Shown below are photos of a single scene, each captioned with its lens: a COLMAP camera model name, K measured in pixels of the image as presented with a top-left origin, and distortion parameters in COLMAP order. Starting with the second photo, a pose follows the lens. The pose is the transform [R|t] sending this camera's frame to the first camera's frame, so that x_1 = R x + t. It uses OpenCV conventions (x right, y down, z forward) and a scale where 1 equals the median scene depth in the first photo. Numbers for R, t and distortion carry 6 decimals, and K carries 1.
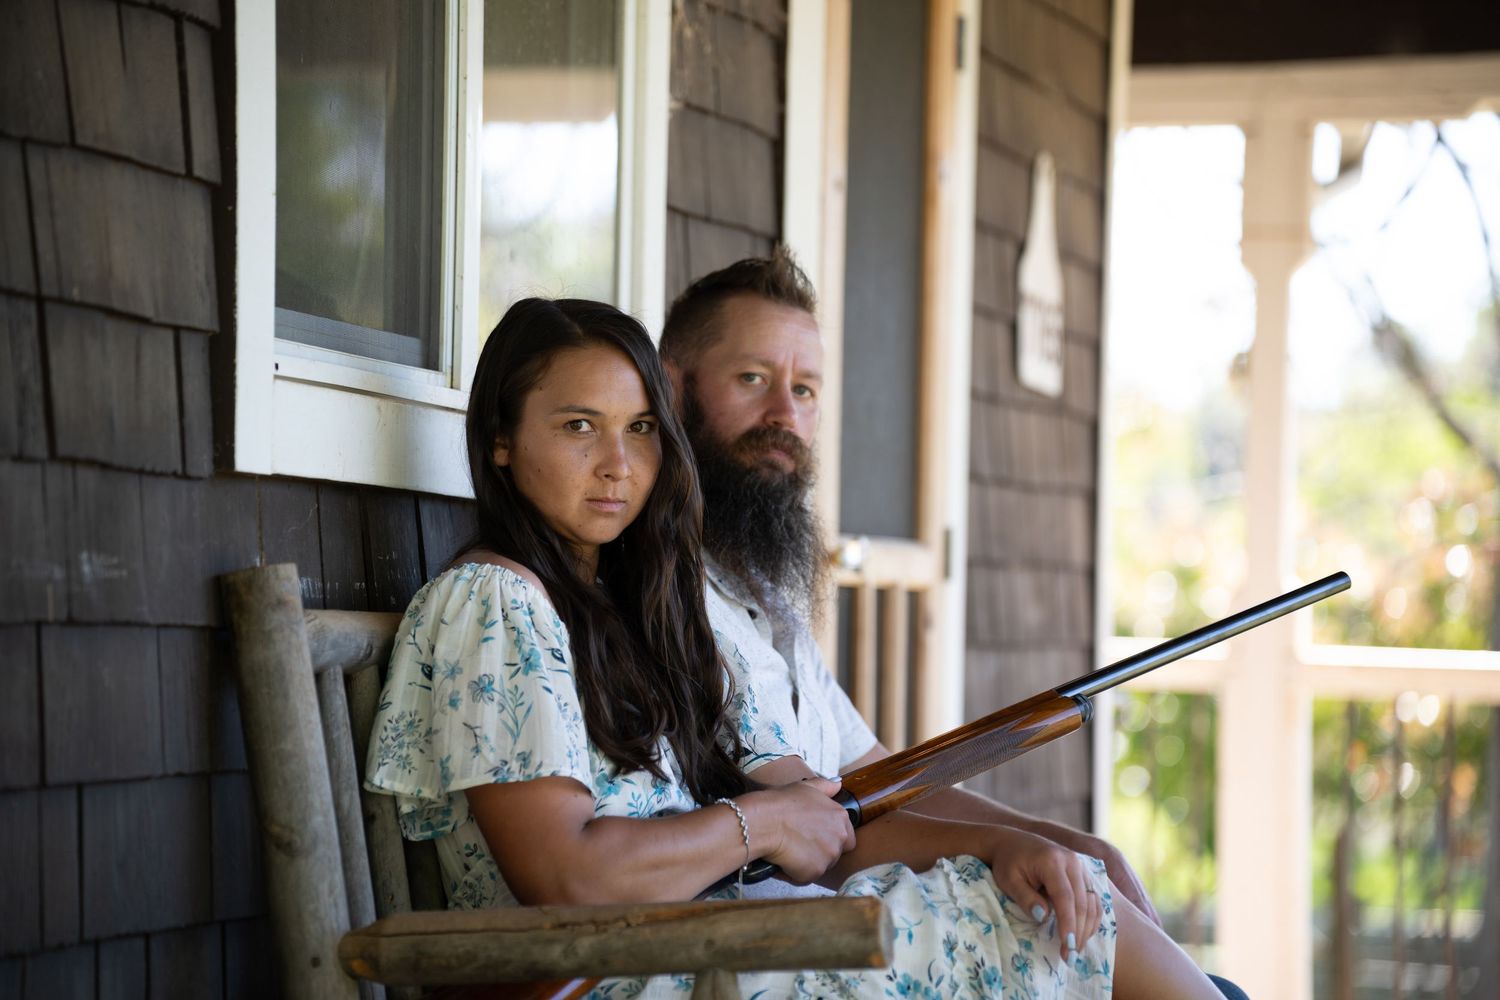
lens RADIAL K [[4756.0, 0, 765.8], [0, 4756.0, 502.9], [0, 0, 1]] dist [1.347172, 0.000000]
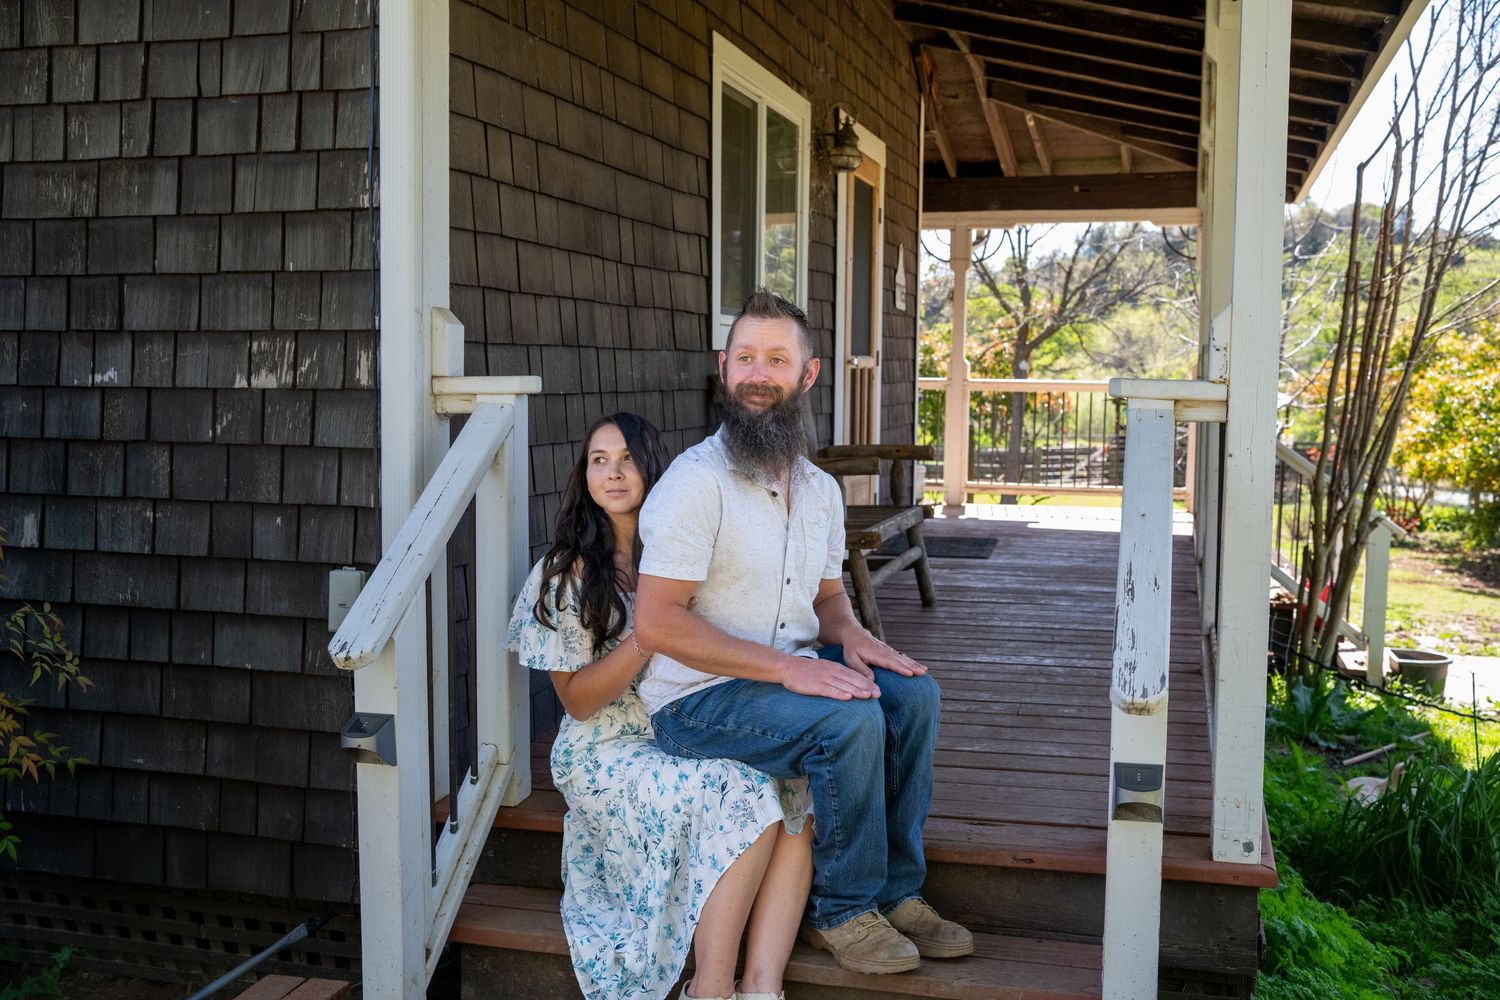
lens RADIAL K [[1497.9, 0, 763.2], [0, 1497.9, 470.8], [0, 0, 1]] dist [-0.034567, 0.000000]
pose [[0.999826, -0.004953, -0.017959, -0.026816], [0.006725, 0.994966, 0.099992, -0.017377], [0.017373, -0.100095, 0.994826, -0.130482]]
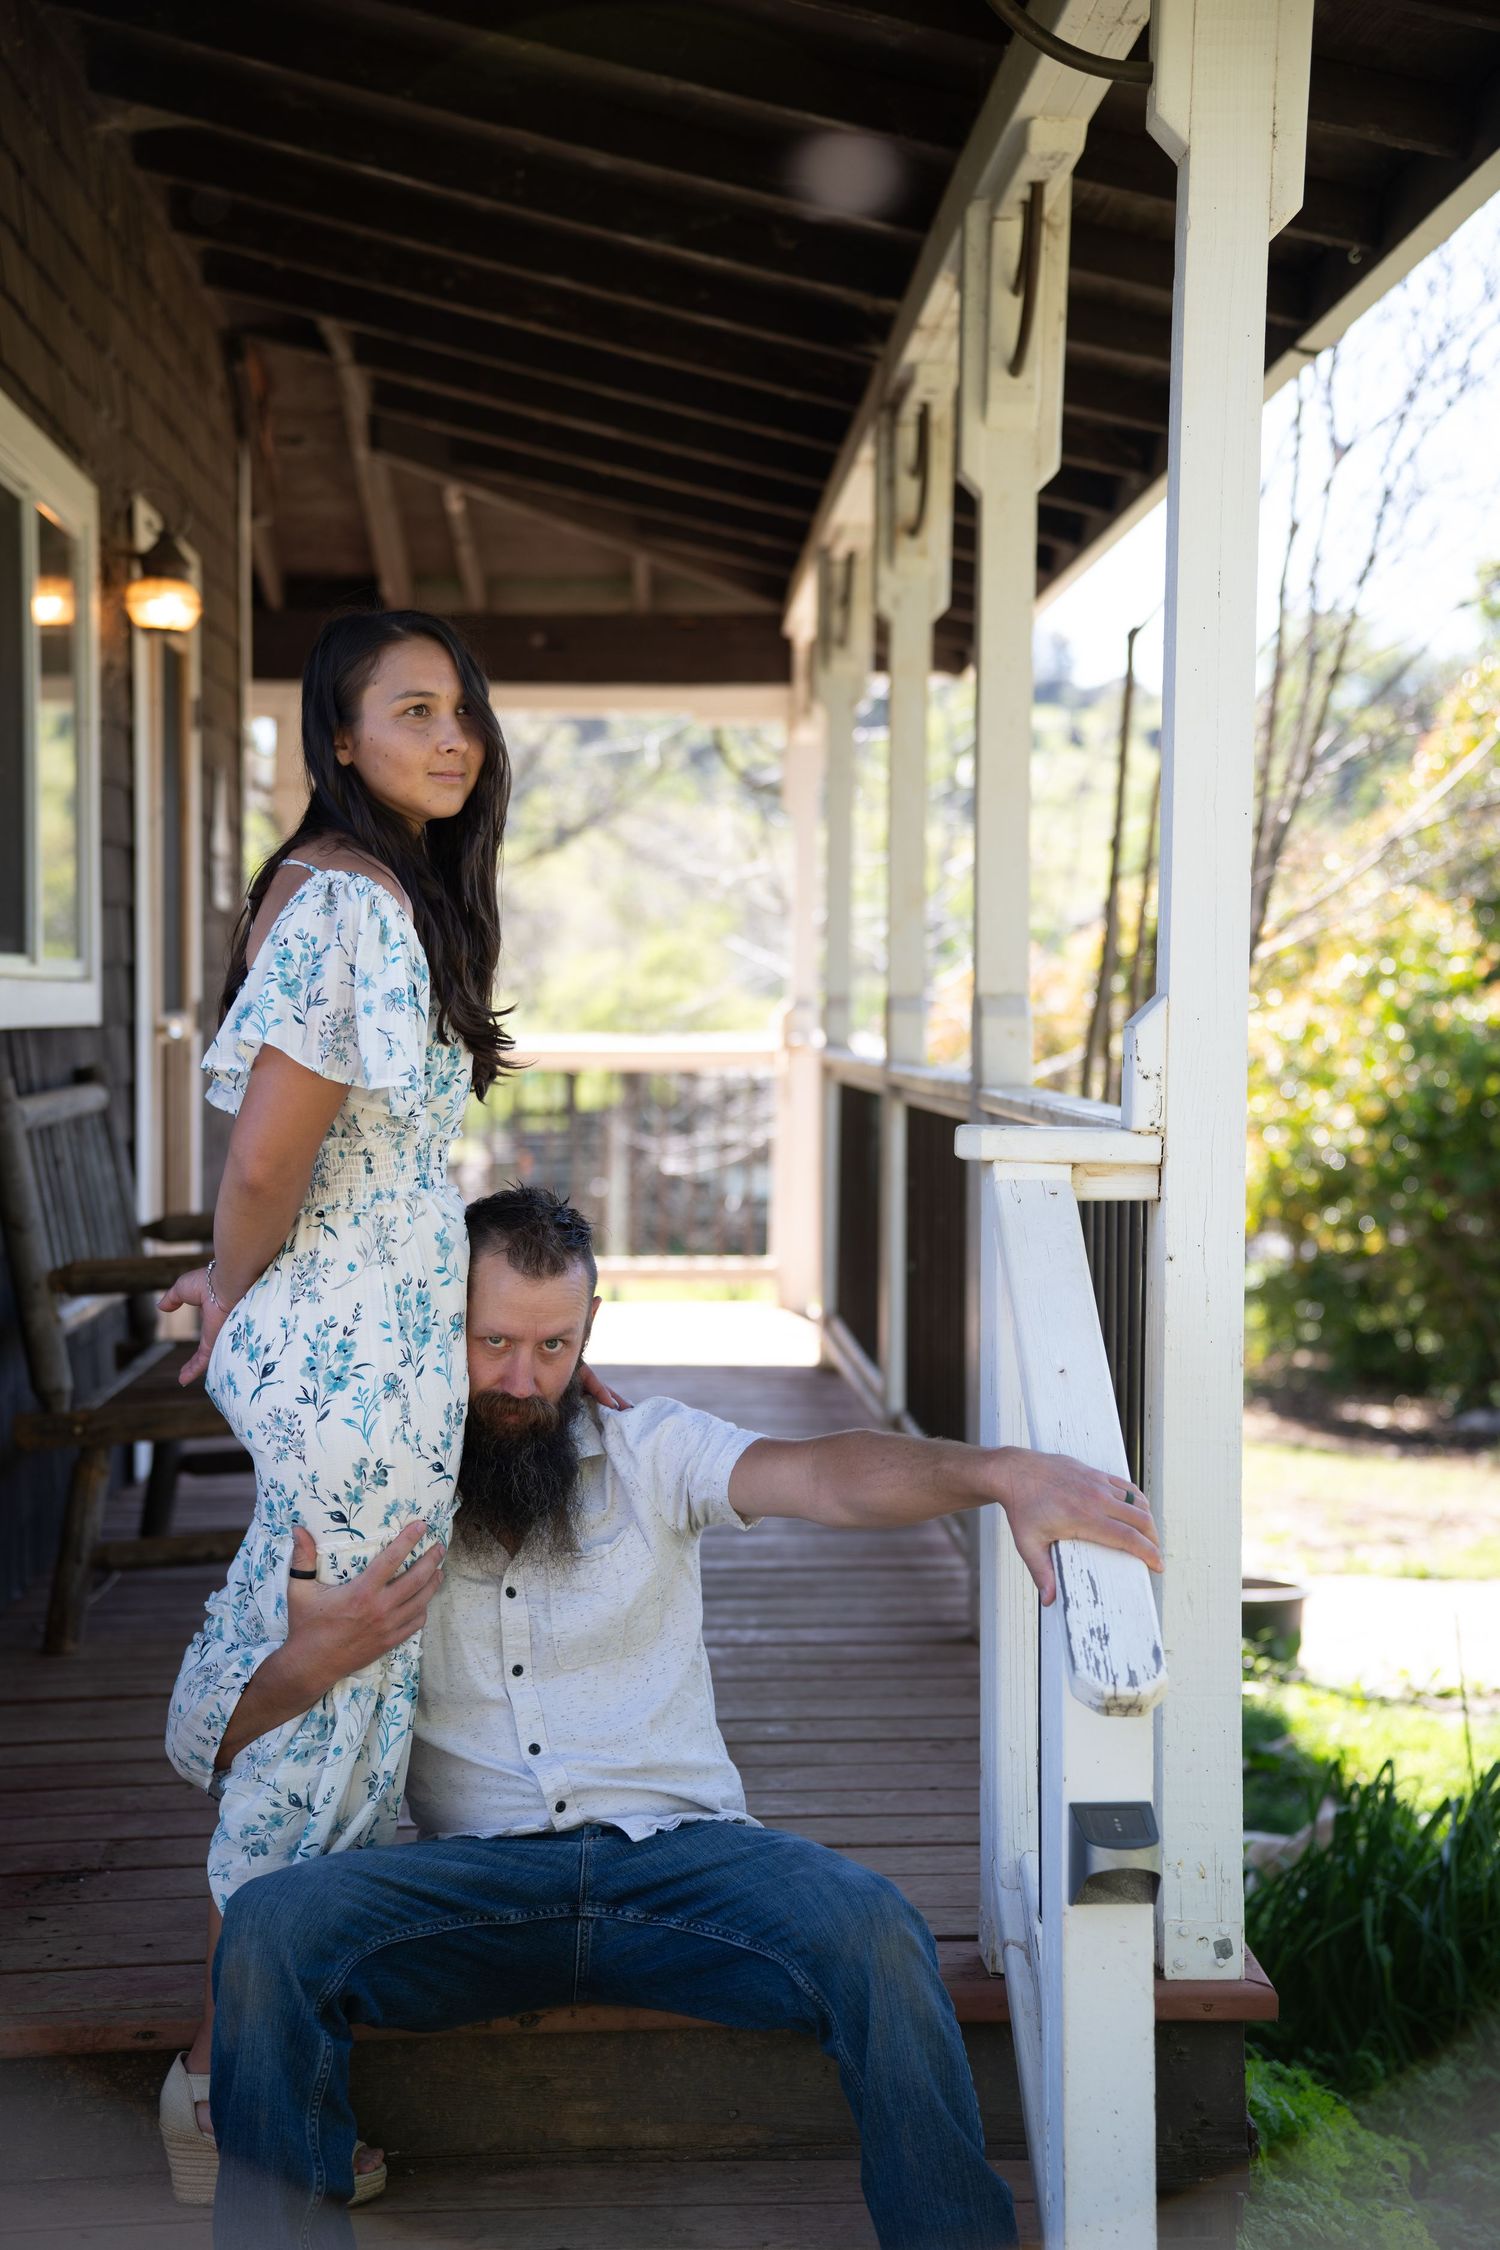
lens RADIAL K [[3420.1, 0, 729.6], [0, 3420.1, 1111.5], [0, 0, 1]] dist [0.242246, 0.000000]
pose [[0.957564, -0.022749, 0.287321, -0.125347], [0.001706, 0.997310, 0.073279, -0.042167], [-0.288215, -0.069679, 0.955027, -0.217139]]
